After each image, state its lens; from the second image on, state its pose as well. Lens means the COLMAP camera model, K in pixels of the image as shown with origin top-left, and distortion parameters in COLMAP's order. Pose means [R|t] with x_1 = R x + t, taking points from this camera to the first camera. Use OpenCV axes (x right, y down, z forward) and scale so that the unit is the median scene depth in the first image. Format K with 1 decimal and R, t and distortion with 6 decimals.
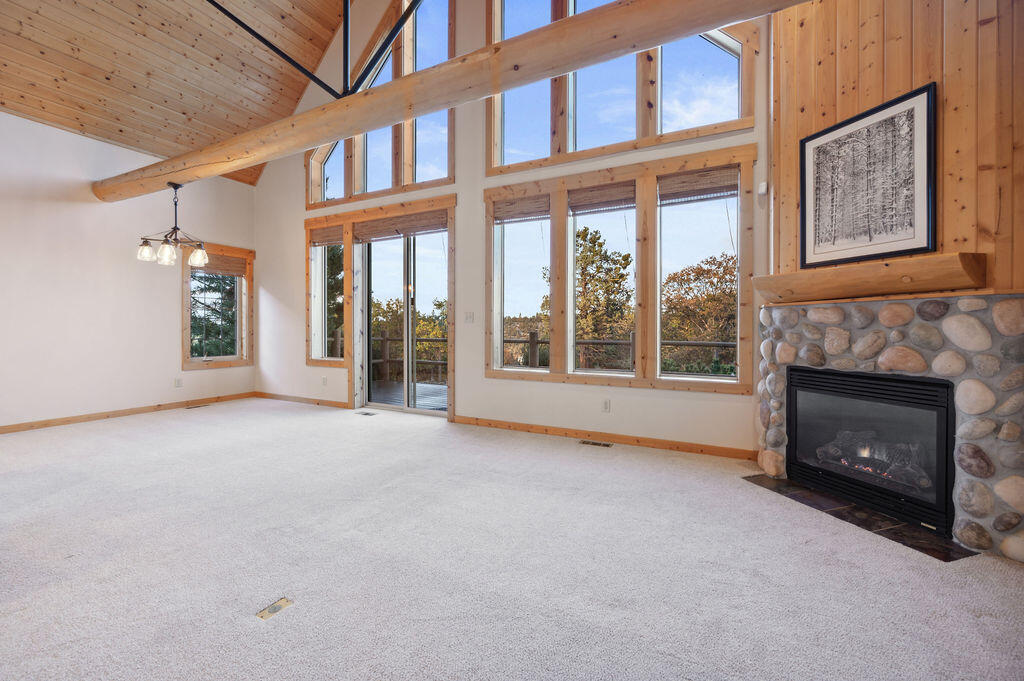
lens RADIAL K [[414.1, 0, 512.7], [0, 414.1, 329.8], [0, 0, 1]] dist [-0.004025, 0.000732]
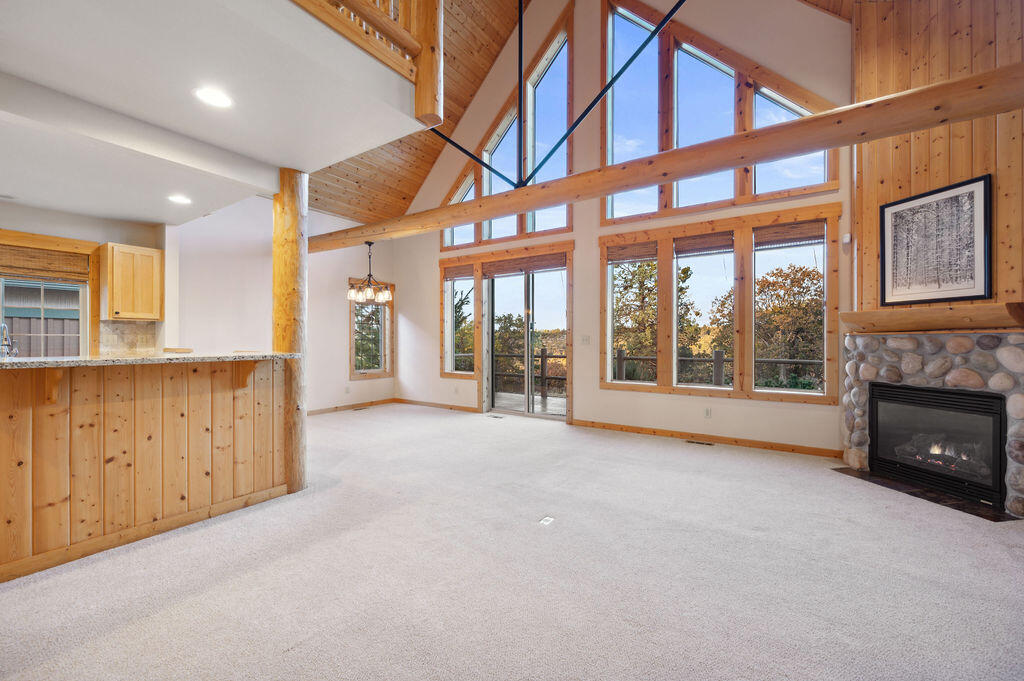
lens RADIAL K [[414.1, 0, 508.9], [0, 414.1, 341.6], [0, 0, 1]] dist [-0.004025, 0.000732]
pose [[0.992618, -0.001307, -0.121273, -0.221152], [0.001083, 0.999998, -0.001915, -0.028112], [0.121275, 0.001770, 0.992617, -0.309667]]
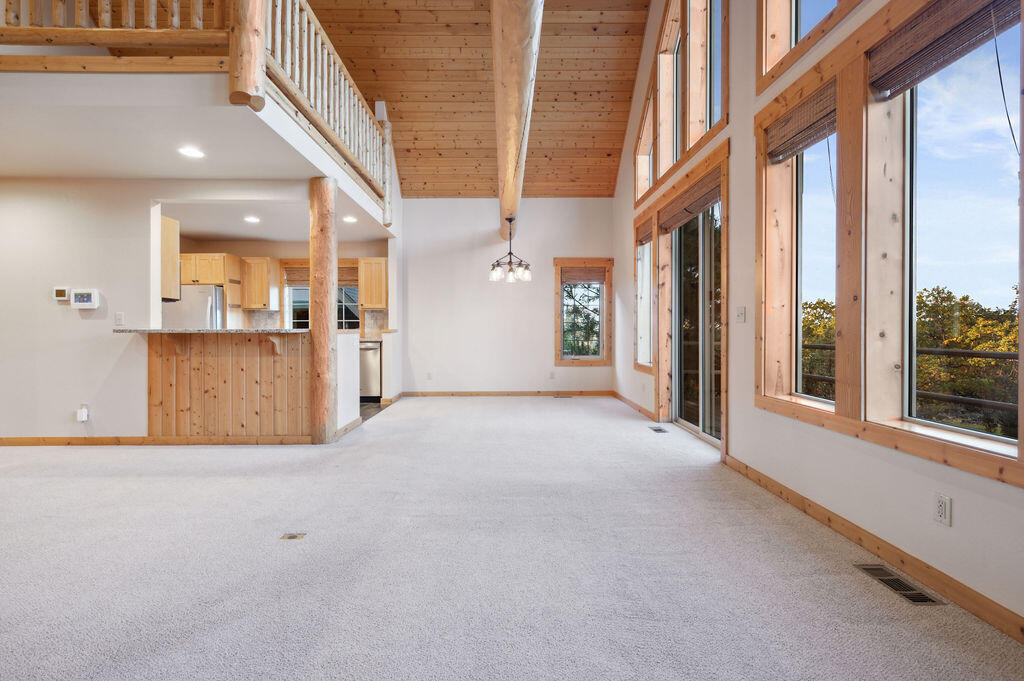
lens RADIAL K [[442.5, 0, 510.9], [0, 442.5, 333.7], [0, 0, 1]] dist [-0.001605, -0.000321]
pose [[0.460576, 0.002848, -0.887616, 0.437187], [-0.001433, 0.999996, 0.002465, 0.000384], [0.887619, 0.000137, 0.460578, 0.404411]]
